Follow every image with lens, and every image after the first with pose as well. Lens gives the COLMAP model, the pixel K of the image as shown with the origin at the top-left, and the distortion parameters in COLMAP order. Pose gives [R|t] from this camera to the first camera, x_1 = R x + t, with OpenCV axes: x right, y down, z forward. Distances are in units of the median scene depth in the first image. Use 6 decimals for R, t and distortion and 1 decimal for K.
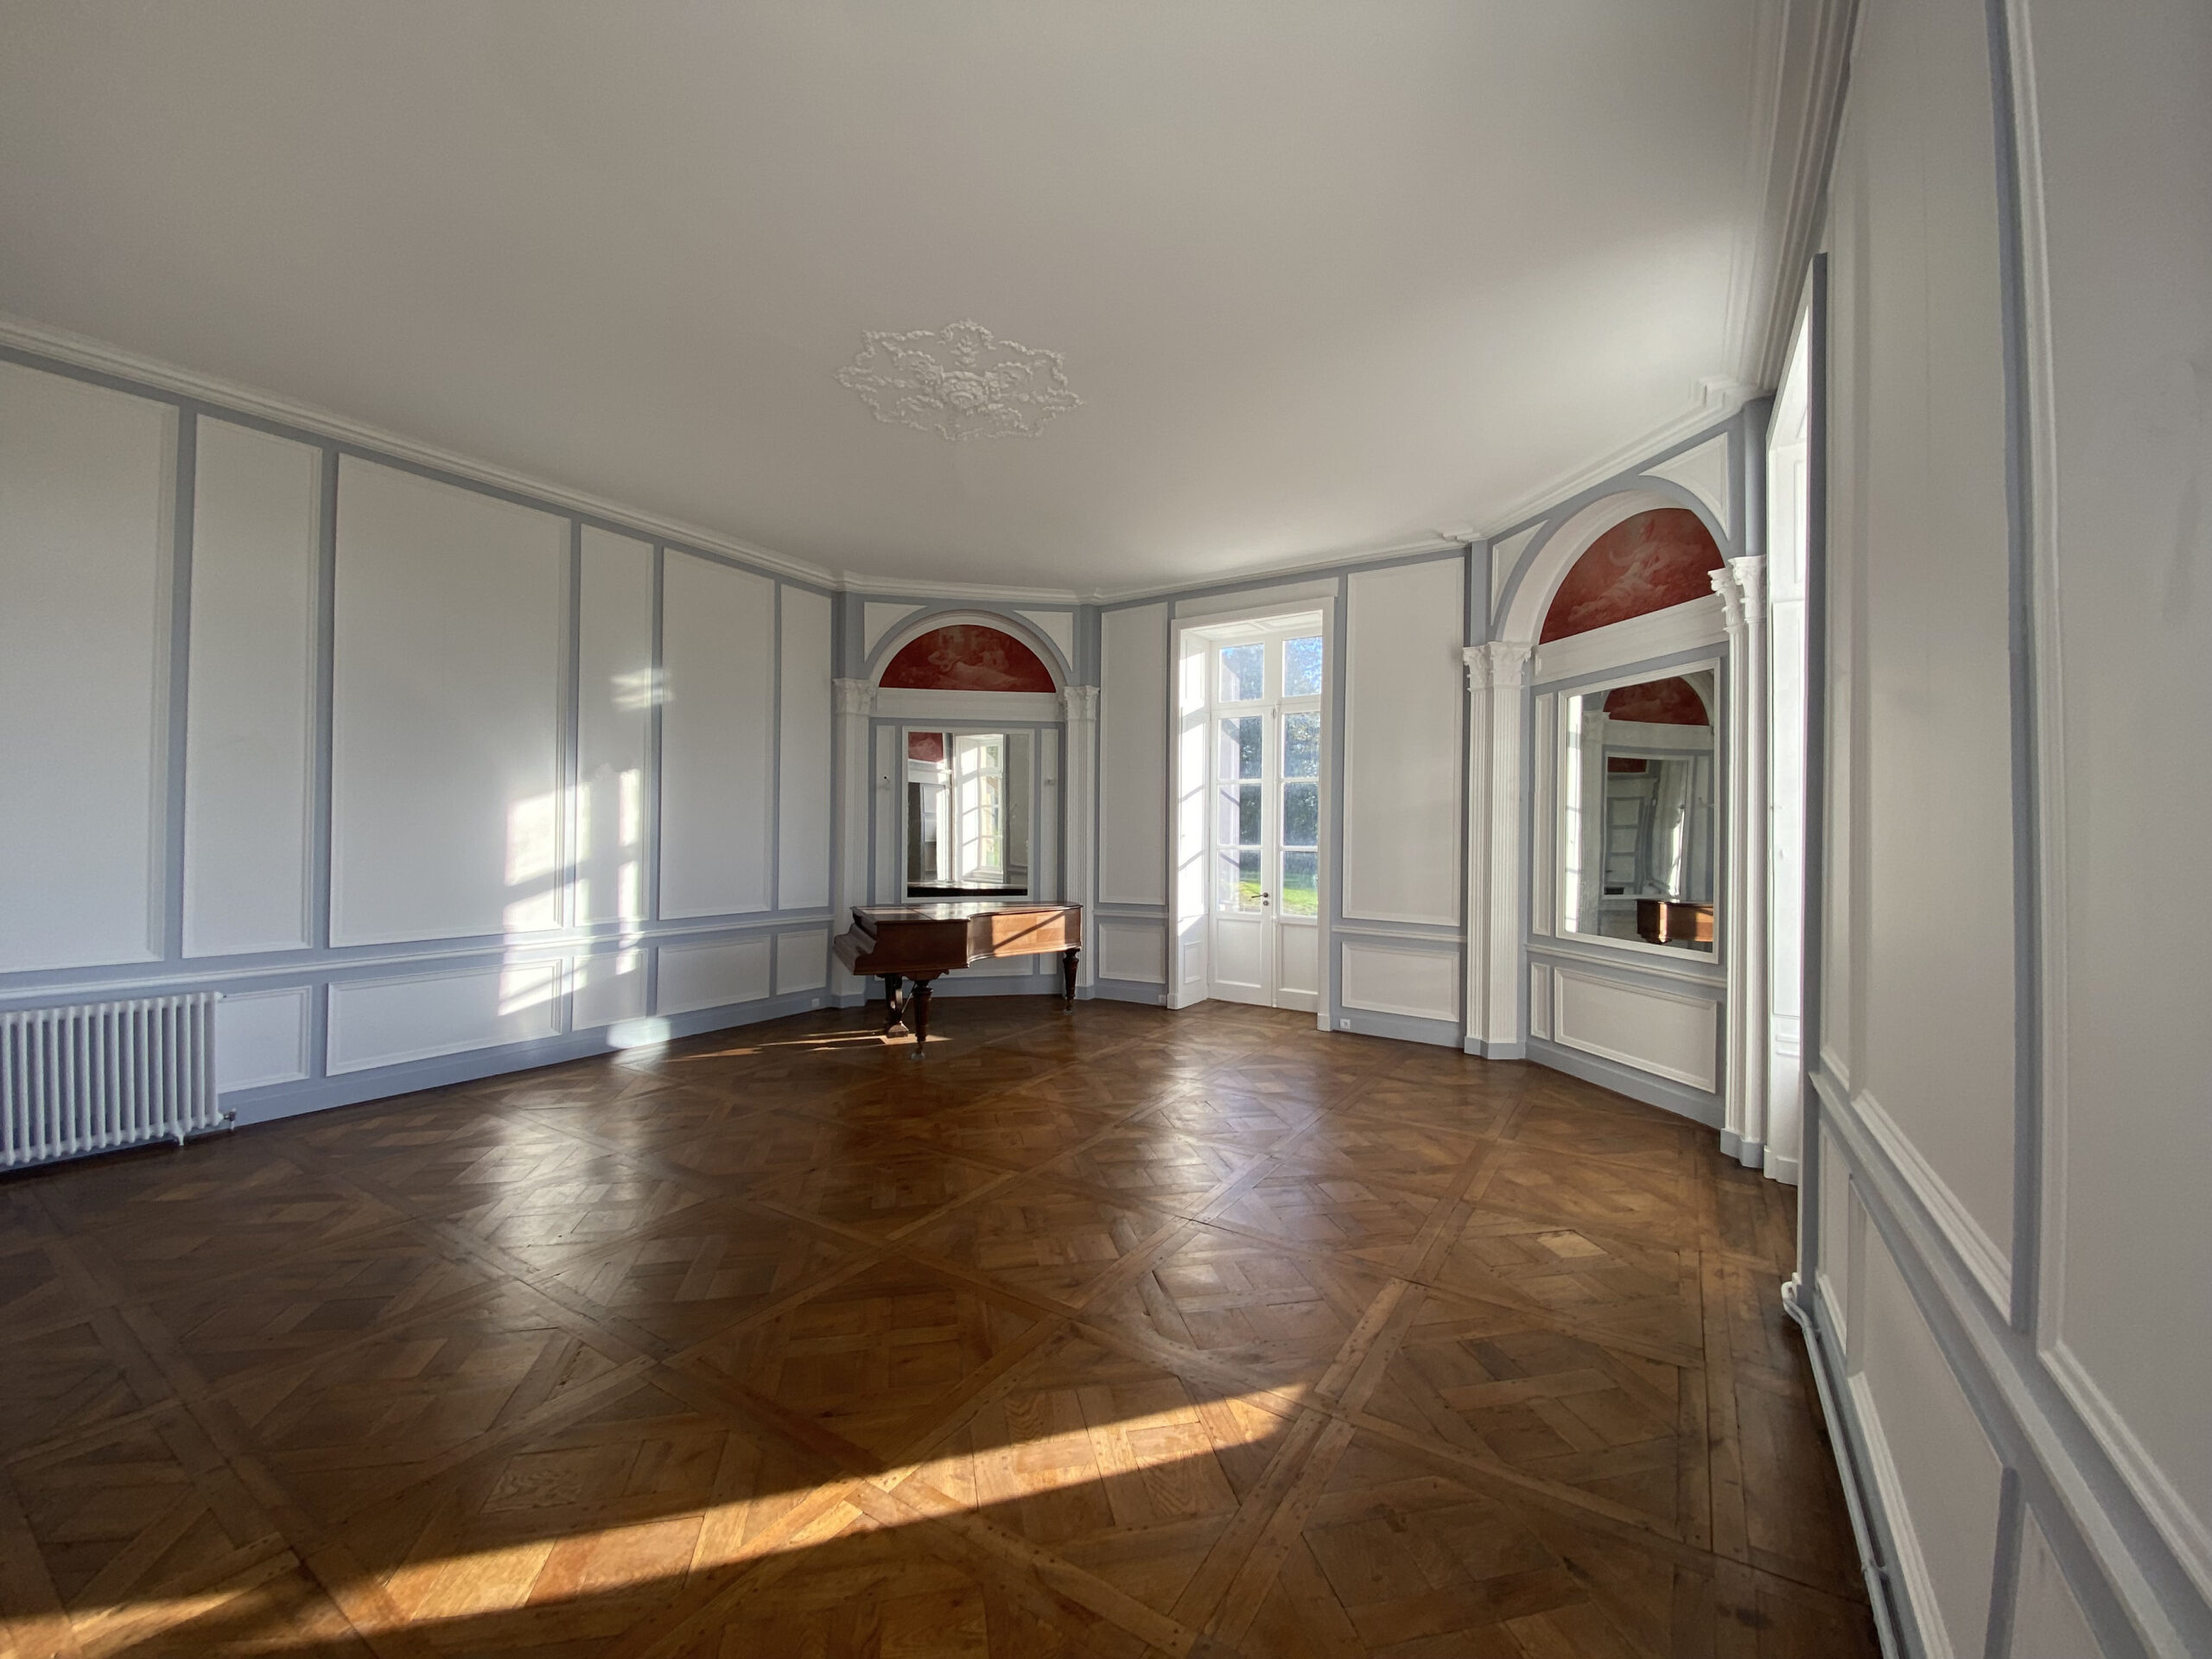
lens RADIAL K [[907.2, 0, 1103.5], [0, 907.2, 835.7], [0, 0, 1]] dist [-0.010668, -0.000606]
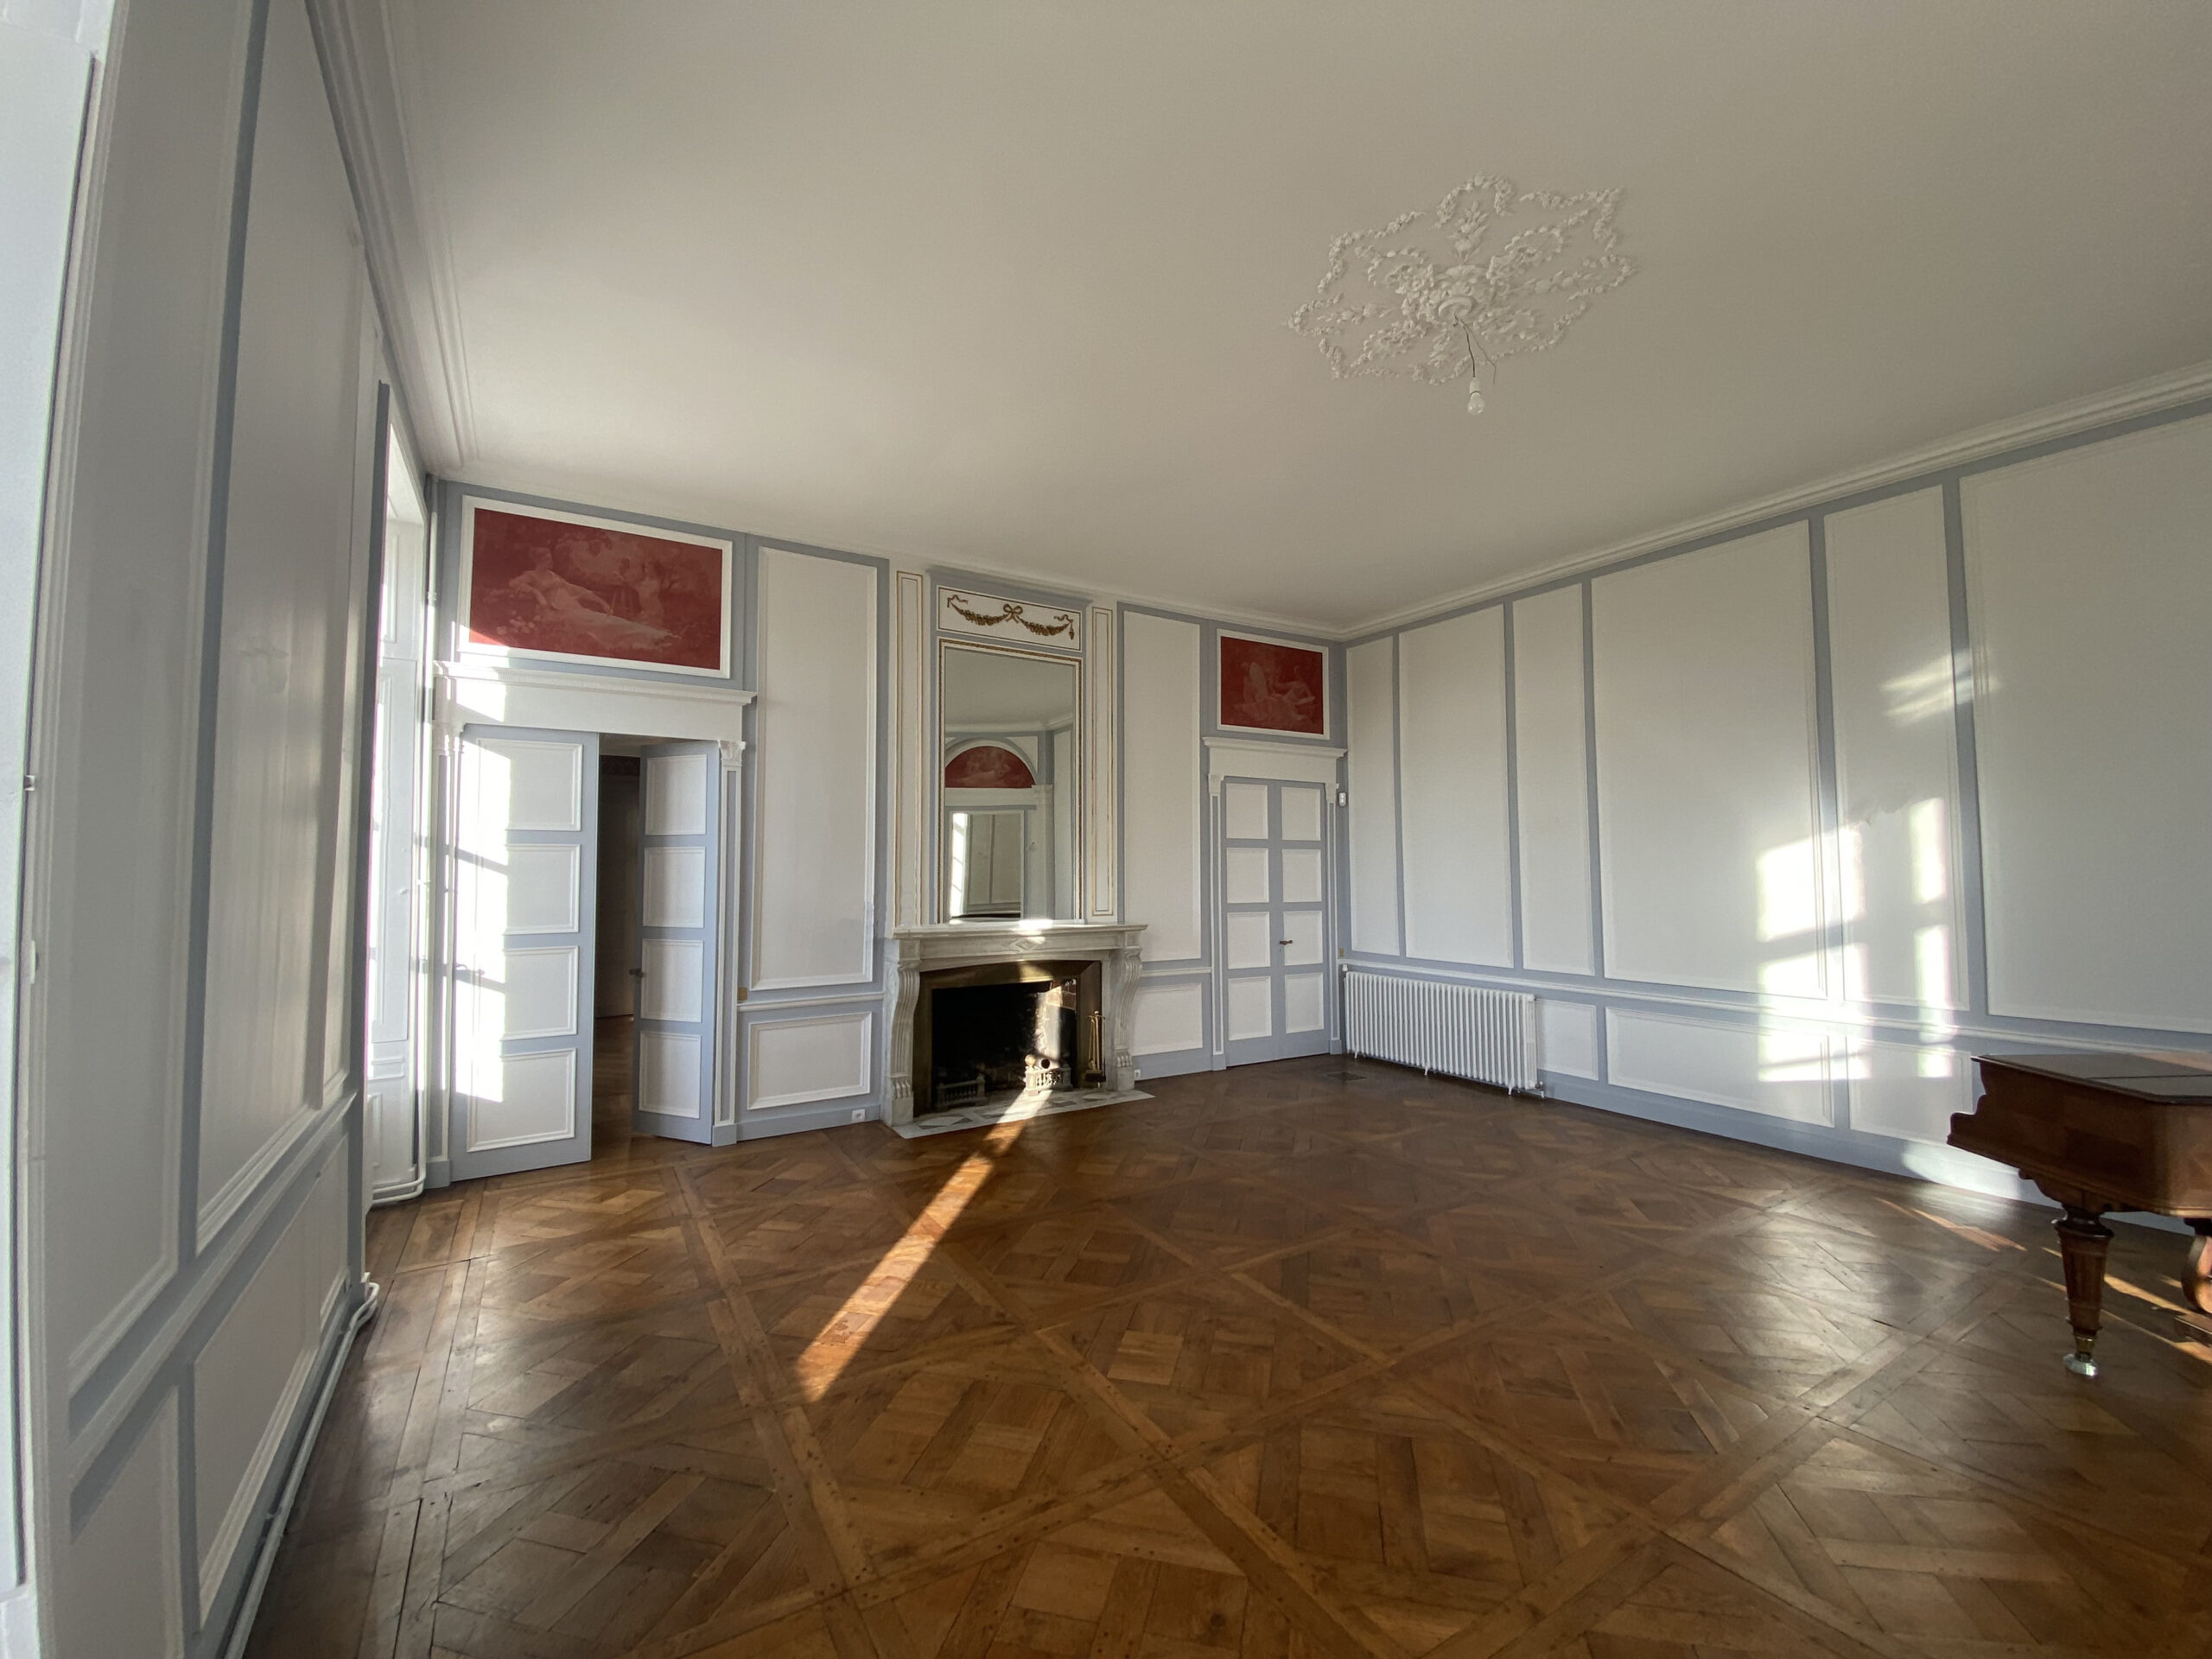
lens RADIAL K [[907.2, 0, 1105.7], [0, 907.2, 826.7], [0, 0, 1]] dist [-0.010668, -0.000606]
pose [[-0.444659, -0.053103, -0.894124, 0.463082], [-0.007725, 0.998431, -0.055457, -0.005803], [0.895667, -0.017752, -0.444372, 0.787065]]
